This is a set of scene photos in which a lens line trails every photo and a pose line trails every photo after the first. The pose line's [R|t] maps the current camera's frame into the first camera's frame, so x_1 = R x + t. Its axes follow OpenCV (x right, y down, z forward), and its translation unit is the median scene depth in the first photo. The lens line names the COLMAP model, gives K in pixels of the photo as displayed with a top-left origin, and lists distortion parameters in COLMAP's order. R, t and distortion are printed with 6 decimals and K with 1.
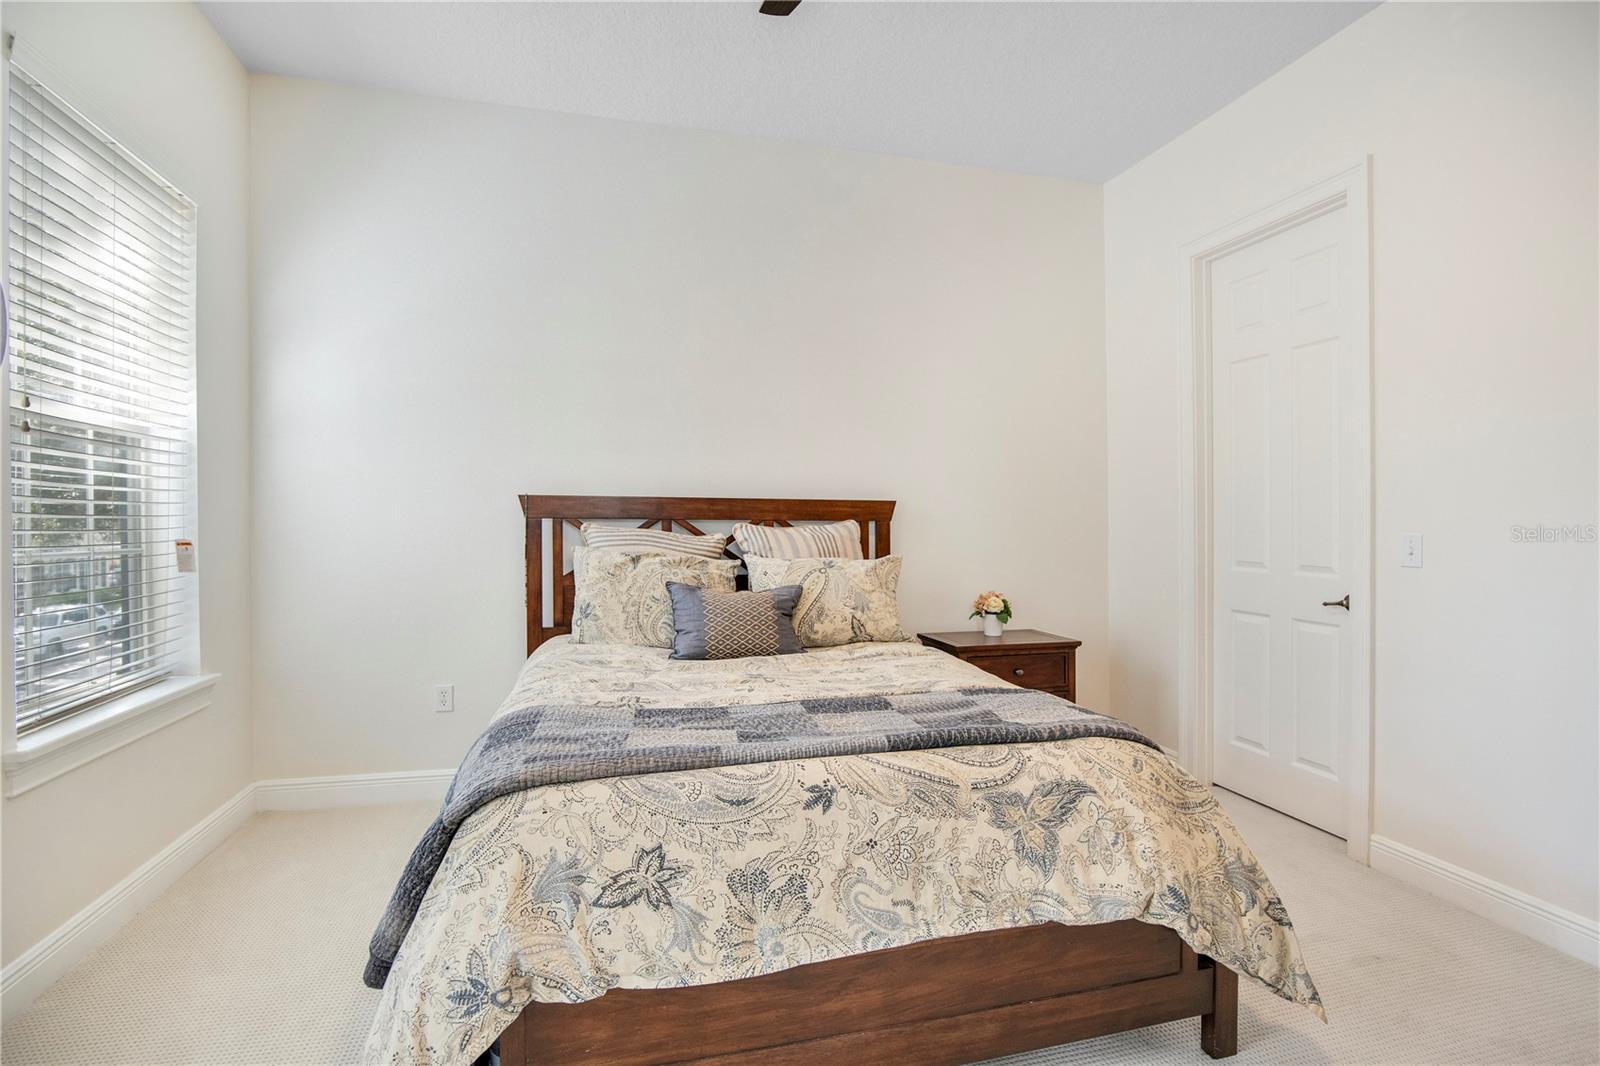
lens RADIAL K [[746.3, 0, 802.9], [0, 746.3, 532.1], [0, 0, 1]] dist [-0.025624, 0.006358]
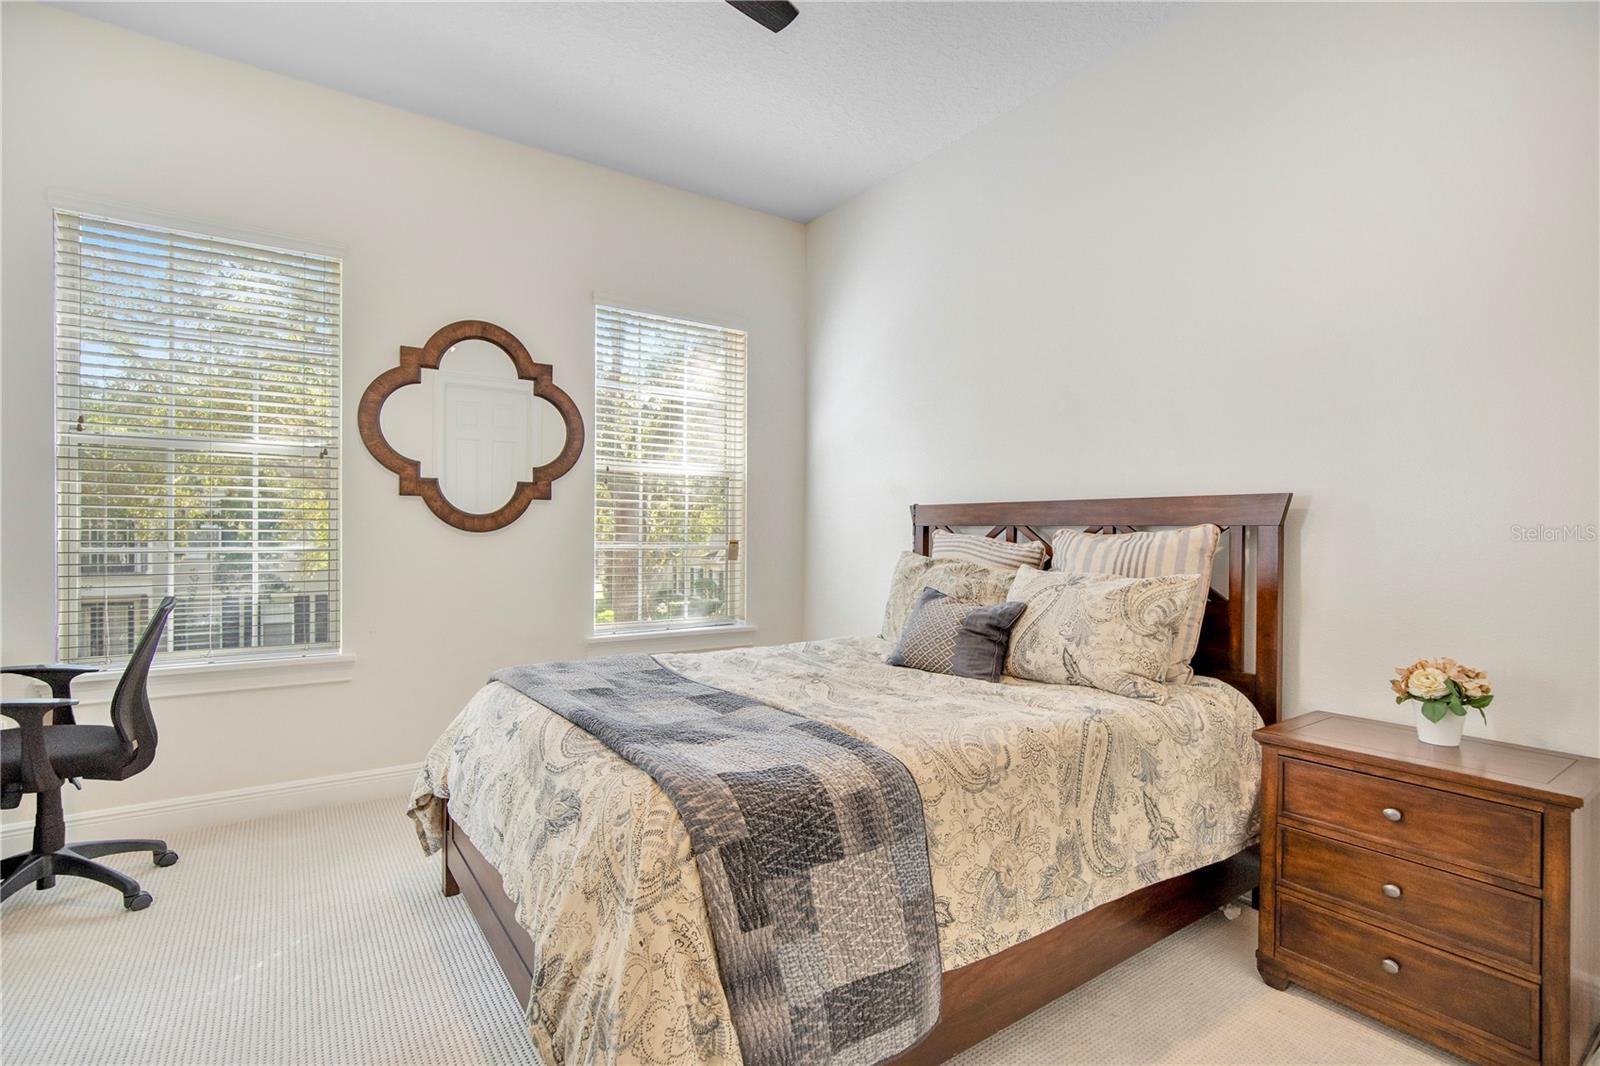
lens RADIAL K [[746.3, 0, 807.0], [0, 746.3, 533.5], [0, 0, 1]] dist [-0.025624, 0.006358]
pose [[0.344318, -0.001939, -0.938851, 0.693291], [-0.009809, 0.999936, -0.005663, 0.000519], [0.938802, 0.011159, 0.344277, 0.484224]]
